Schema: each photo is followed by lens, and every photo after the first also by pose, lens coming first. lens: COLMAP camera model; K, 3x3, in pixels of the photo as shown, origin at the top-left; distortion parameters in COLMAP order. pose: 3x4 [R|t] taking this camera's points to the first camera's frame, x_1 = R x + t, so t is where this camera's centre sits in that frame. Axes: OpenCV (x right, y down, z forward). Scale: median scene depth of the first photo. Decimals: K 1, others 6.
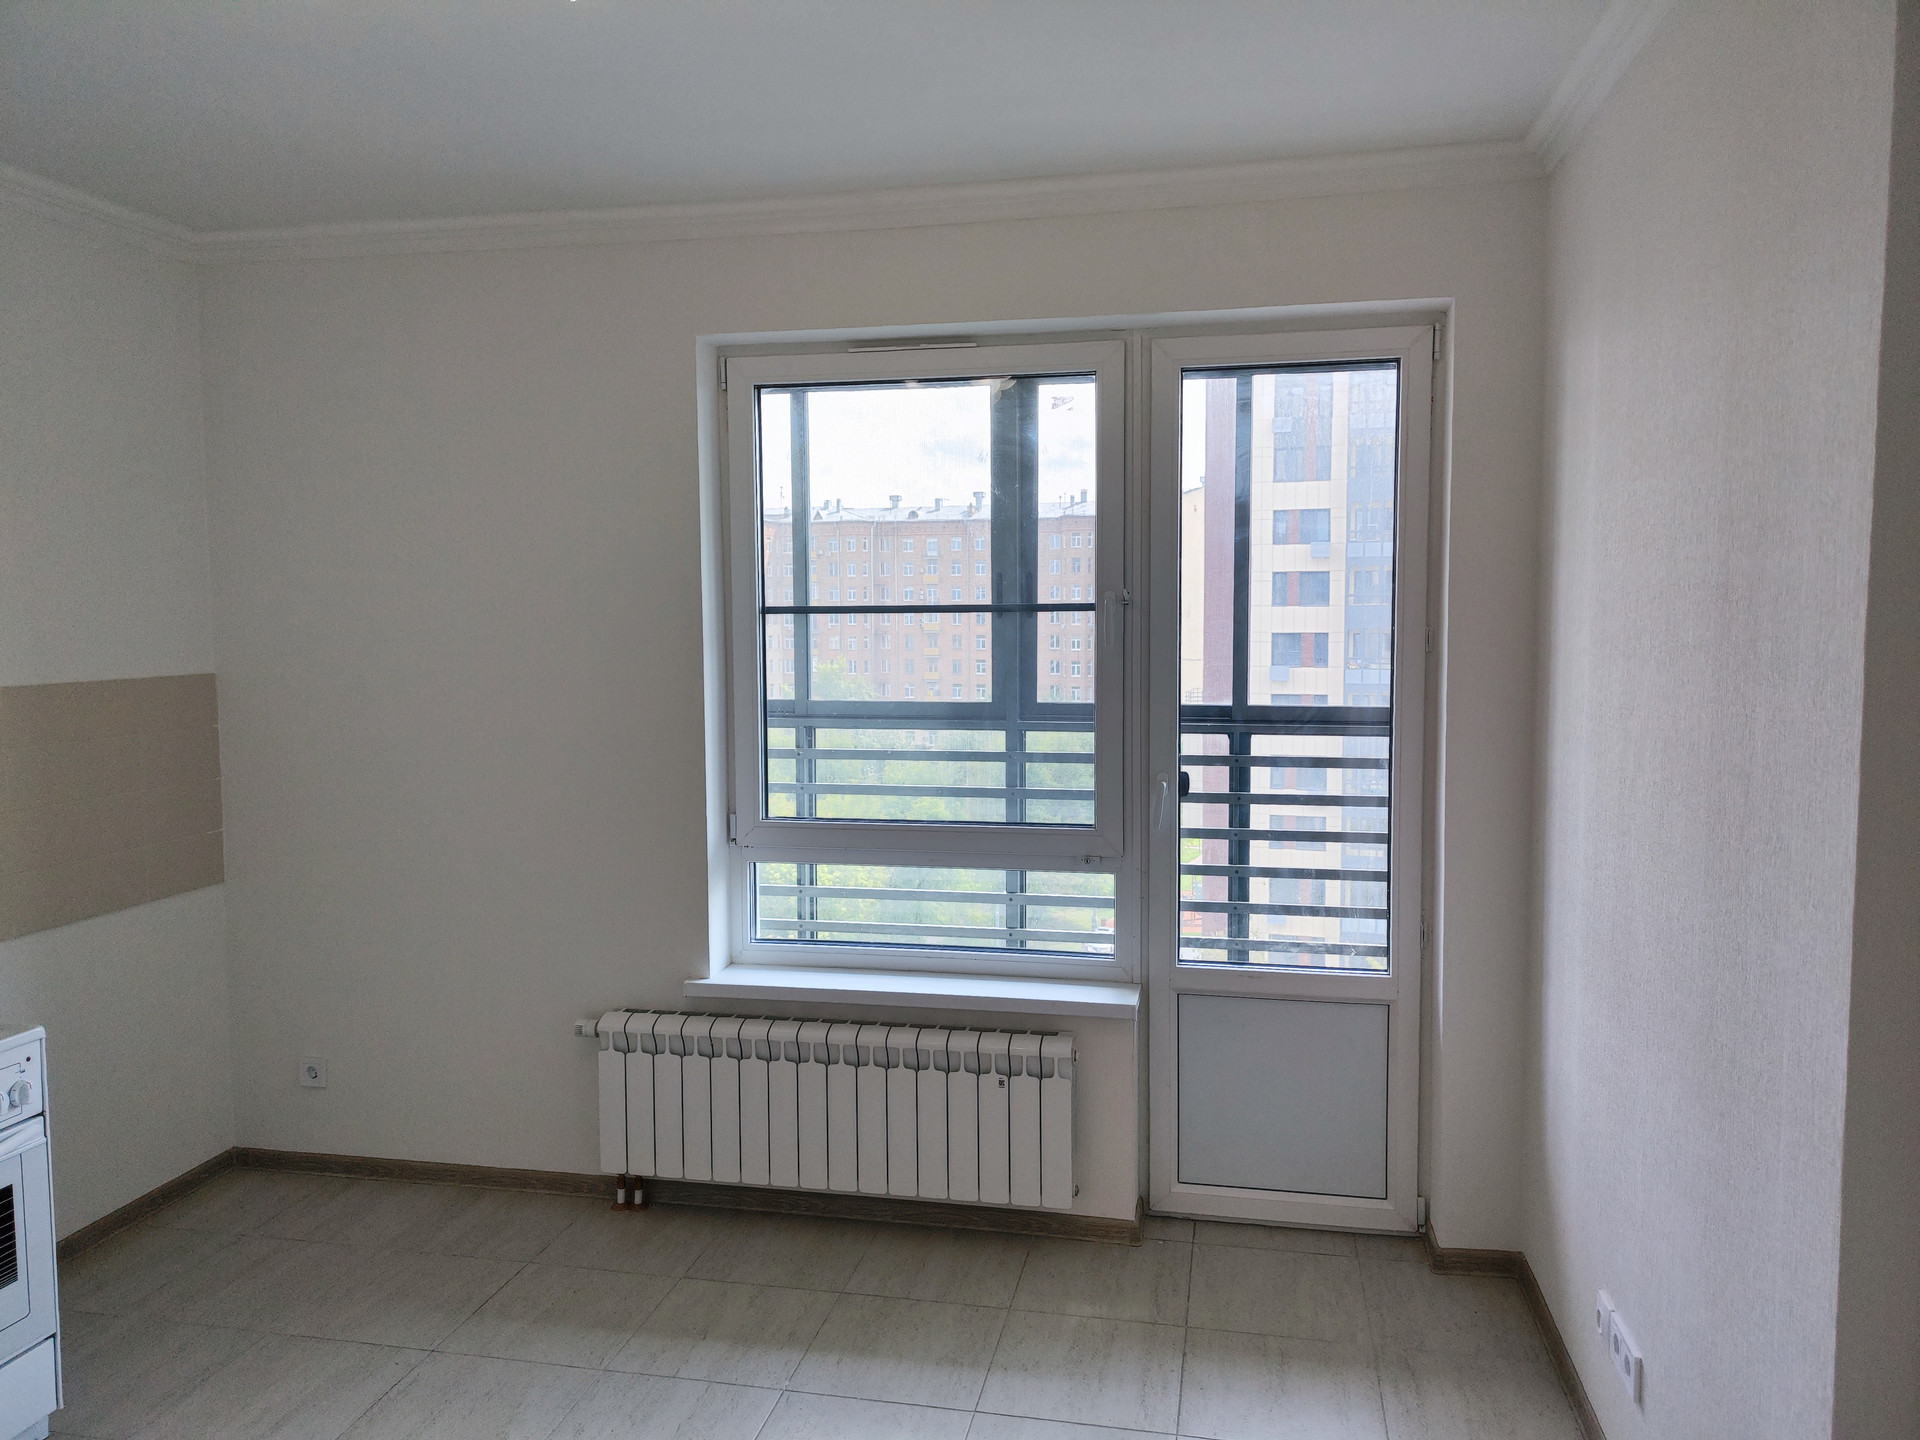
lens RADIAL K [[1339.8, 0, 972.5], [0, 1339.8, 713.1], [0, 0, 1]] dist [0.028998, -0.021473]
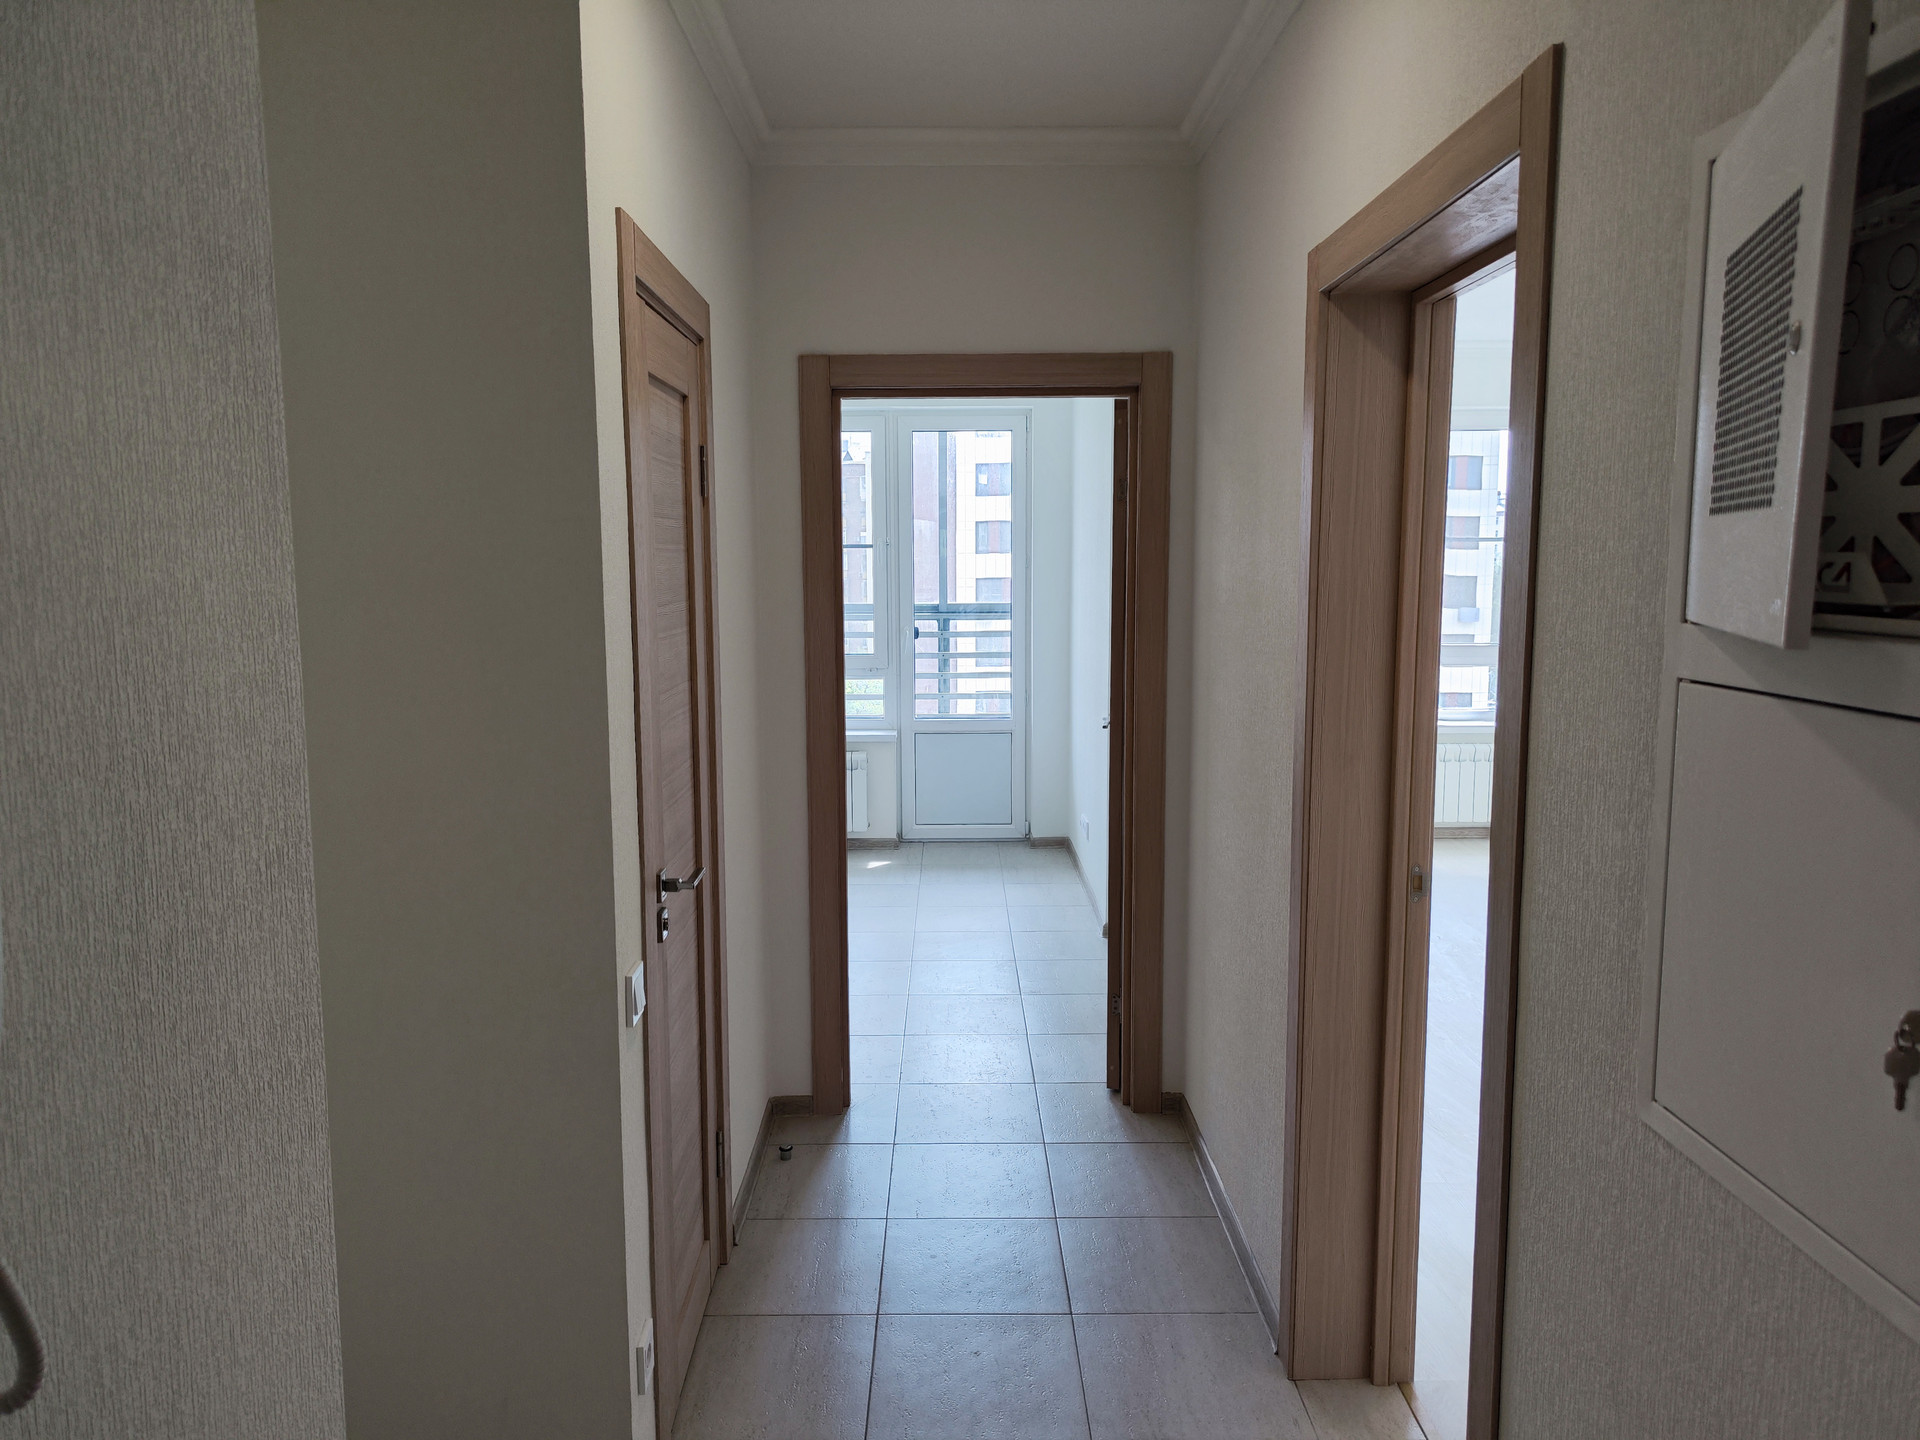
lens RADIAL K [[1339.8, 0, 955.7], [0, 1339.8, 714.5], [0, 0, 1]] dist [0.028998, -0.021473]
pose [[0.979352, -0.015751, 0.201546, -0.202022], [0.007561, 0.999116, 0.041341, 0.093775], [-0.202019, -0.038963, 0.978606, -1.036099]]
